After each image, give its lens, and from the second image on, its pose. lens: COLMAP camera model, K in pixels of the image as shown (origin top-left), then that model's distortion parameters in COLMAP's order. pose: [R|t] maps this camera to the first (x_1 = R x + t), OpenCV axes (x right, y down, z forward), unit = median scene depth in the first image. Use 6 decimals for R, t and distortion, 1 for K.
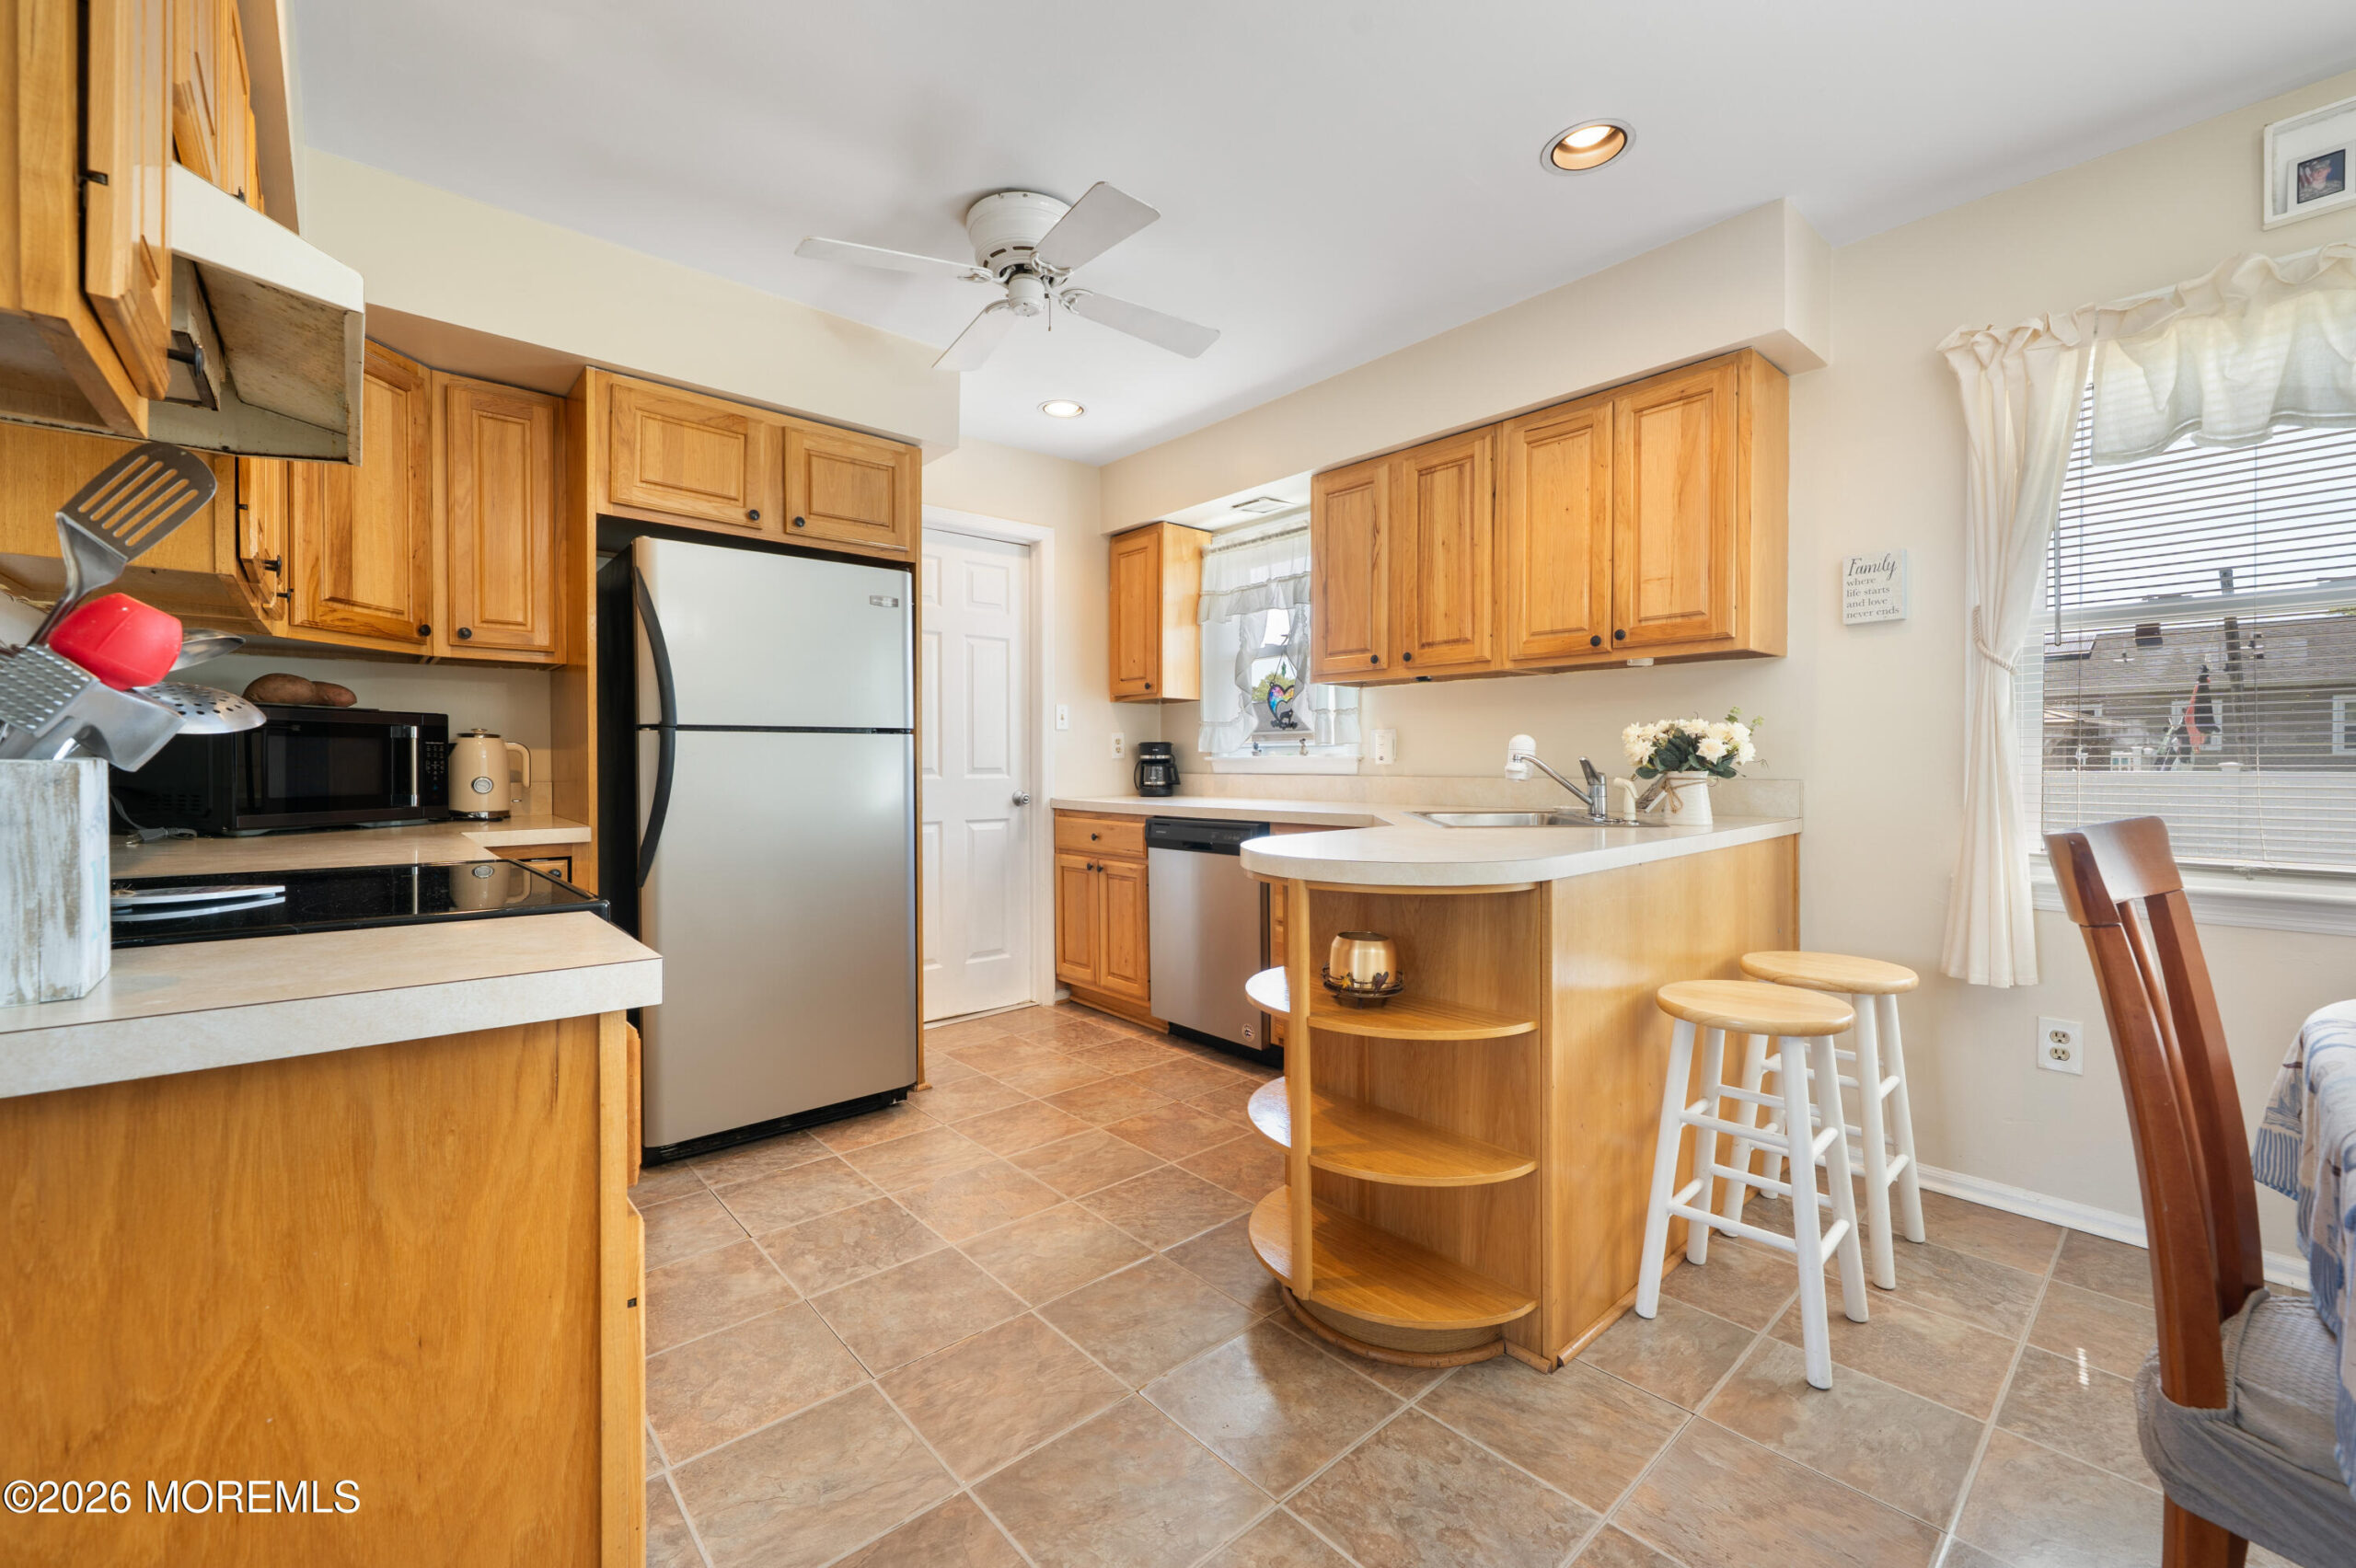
lens RADIAL K [[950.2, 0, 1171.4], [0, 950.2, 773.1], [0, 0, 1]] dist [0.007499, -0.000257]
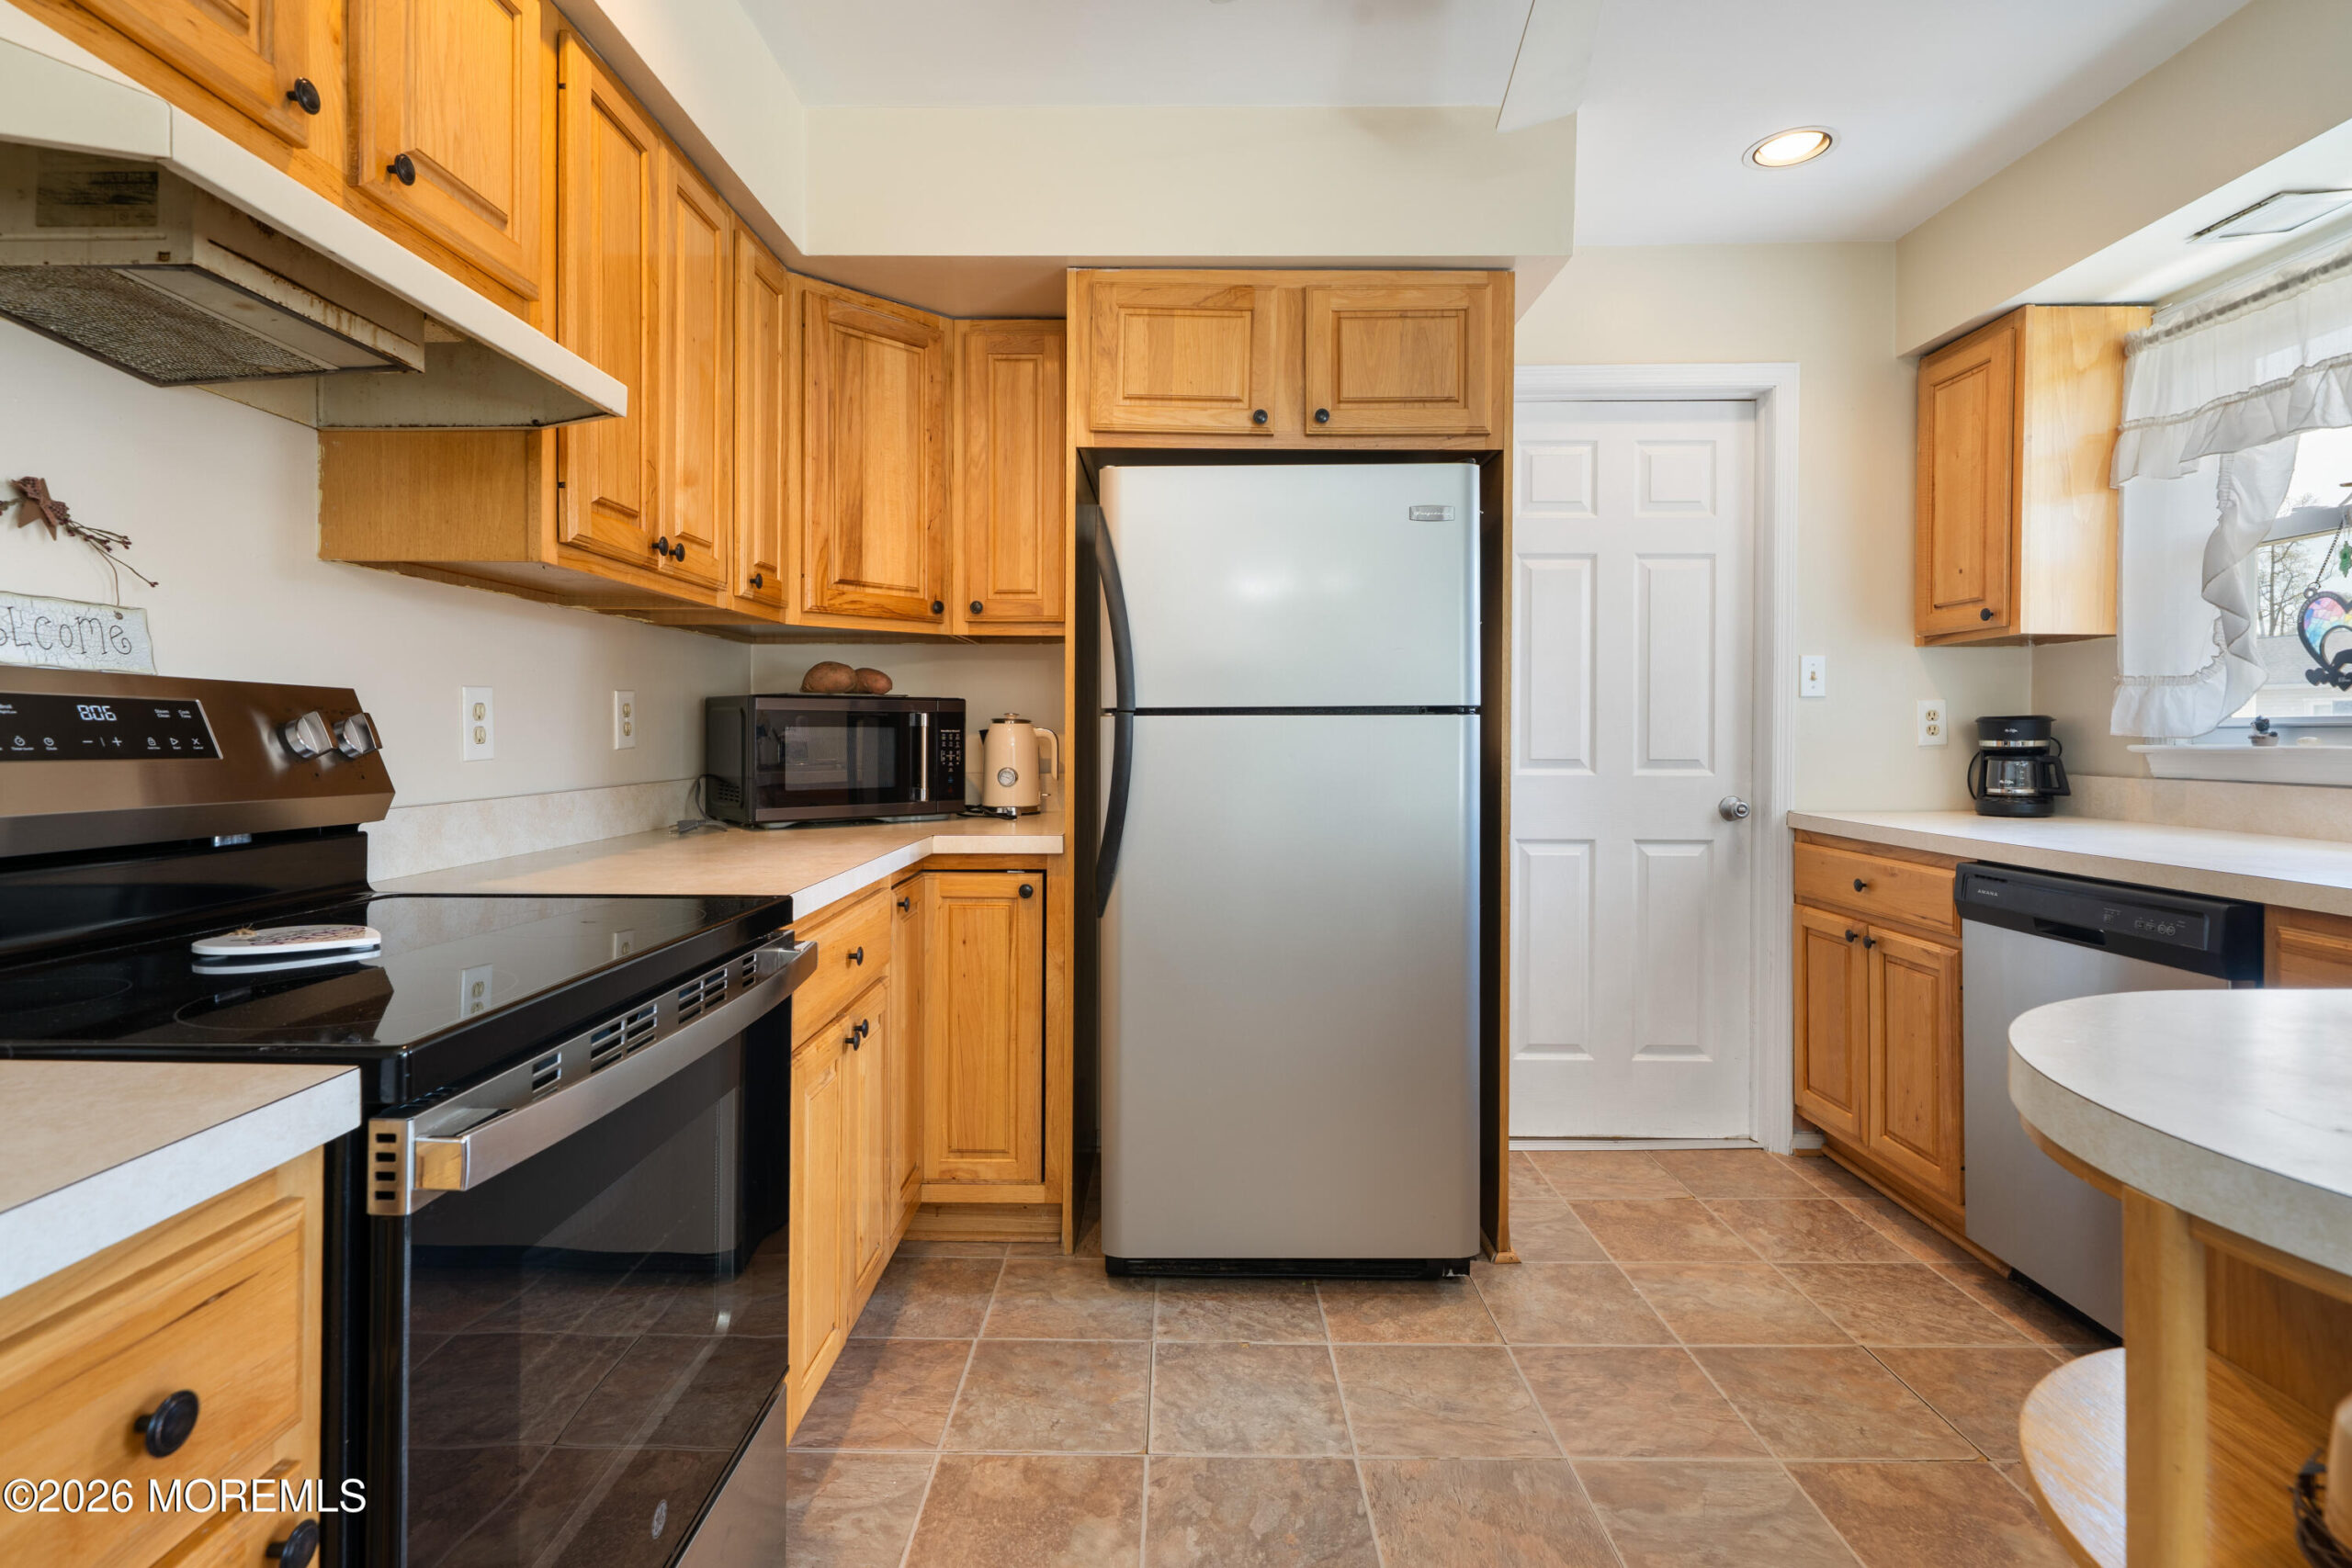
lens RADIAL K [[1122.5, 0, 1170.7], [0, 1122.5, 740.6], [0, 0, 1]] dist [0.001014, 0.000772]
pose [[0.744708, 0.008325, -0.667339, 0.089236], [-0.009566, 0.999953, 0.001800, -0.024974], [0.667322, 0.005043, 0.744752, 0.327271]]
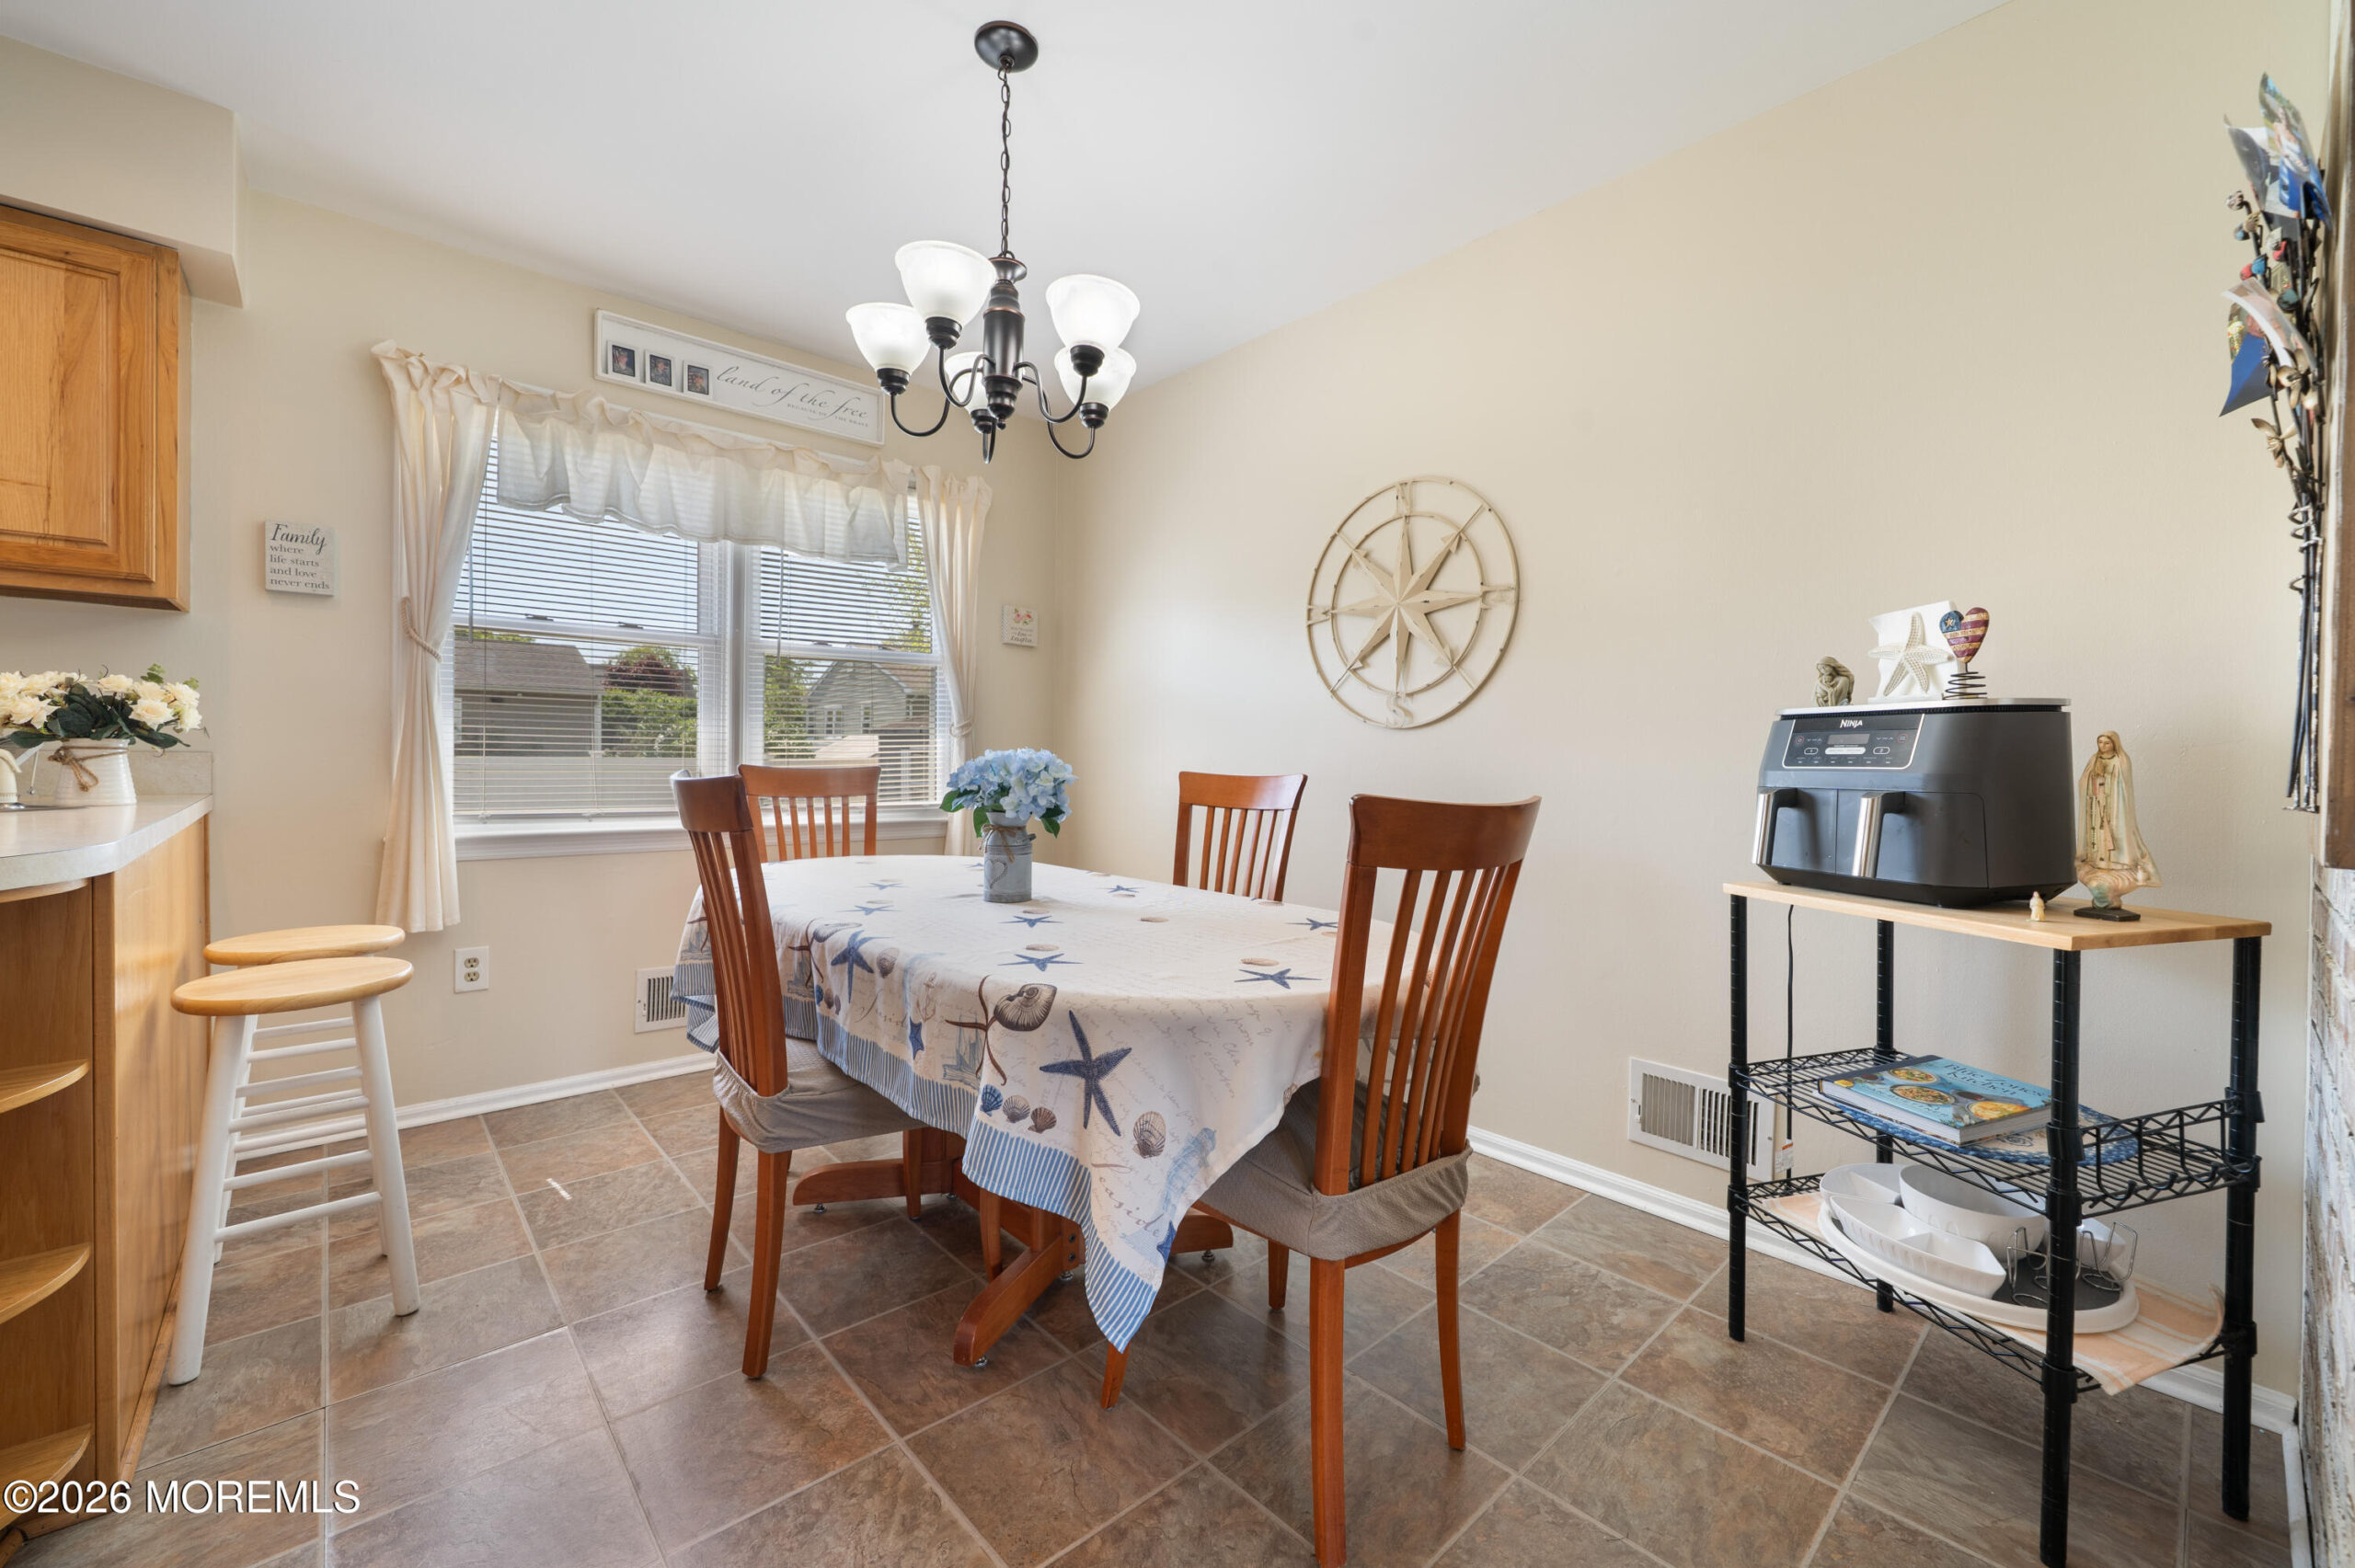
lens RADIAL K [[948.9, 0, 1160.2], [0, 948.9, 769.4], [0, 0, 1]] dist [-0.003101, -0.000174]
pose [[0.002330, -0.006437, 0.999977, -0.250002], [-0.003758, 0.999972, 0.006446, 0.015270], [-0.999990, -0.003773, 0.002305, 0.105712]]
